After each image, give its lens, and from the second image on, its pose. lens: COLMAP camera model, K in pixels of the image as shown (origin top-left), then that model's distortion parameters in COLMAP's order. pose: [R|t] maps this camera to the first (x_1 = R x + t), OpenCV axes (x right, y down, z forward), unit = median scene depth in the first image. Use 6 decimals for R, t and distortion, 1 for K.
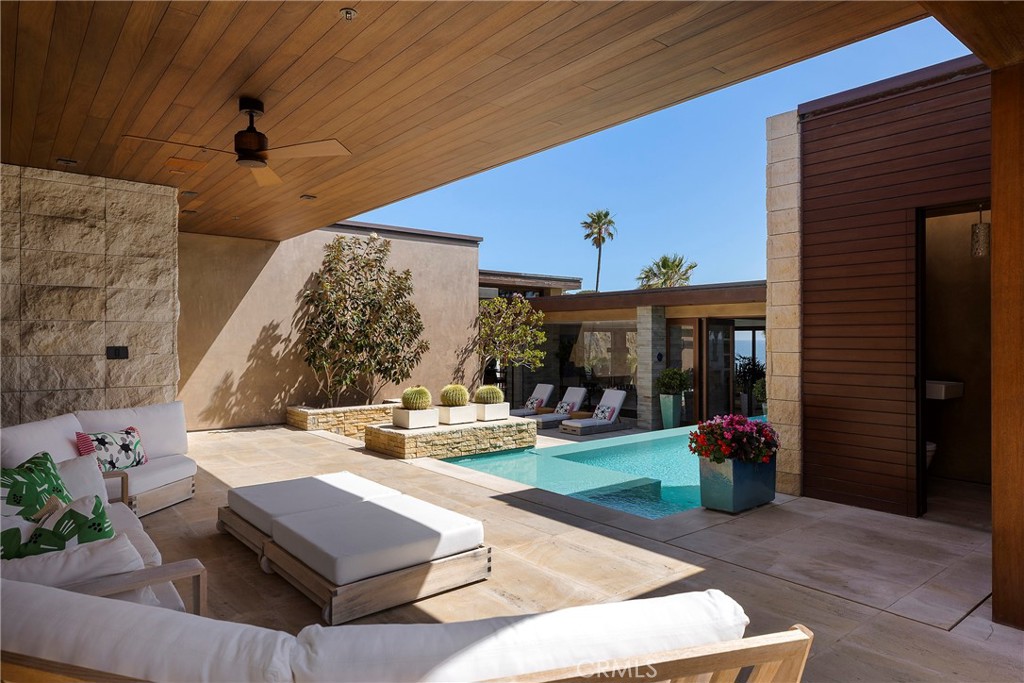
lens RADIAL K [[617.5, 0, 511.3], [0, 617.5, 340.7], [0, 0, 1]] dist [-0.002241, 0.000784]
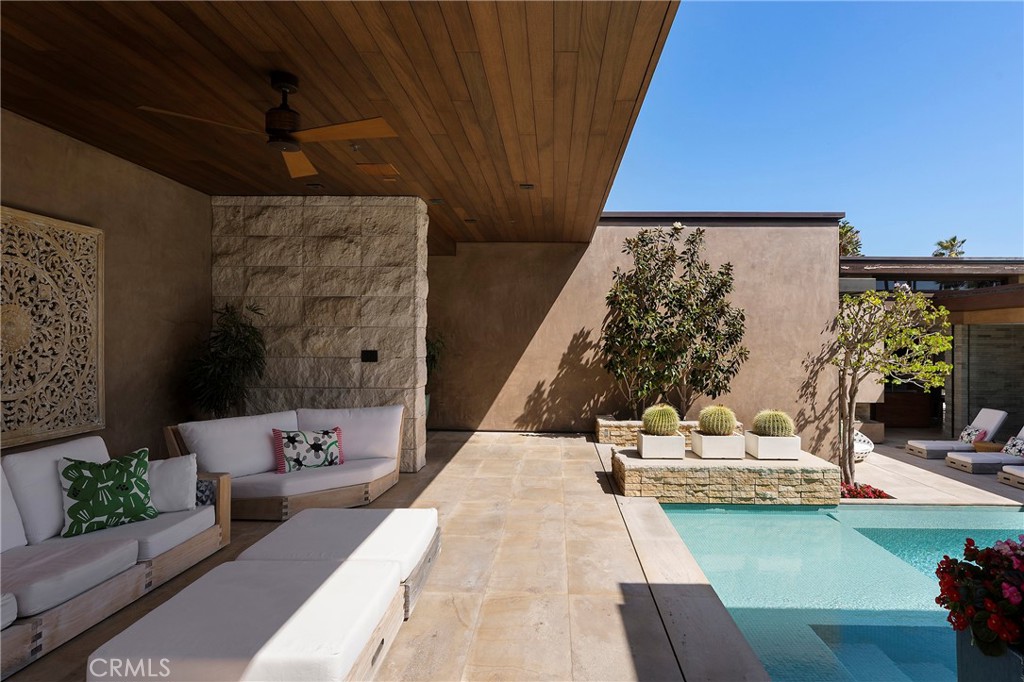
lens RADIAL K [[612.7, 0, 512.4], [0, 612.7, 339.7], [0, 0, 1]] dist [0.006275, 0.002504]
pose [[0.776481, 0.003024, -0.630133, 0.190640], [-0.008480, 0.999948, -0.005651, -0.004290], [0.630083, 0.009731, 0.776467, 0.260119]]
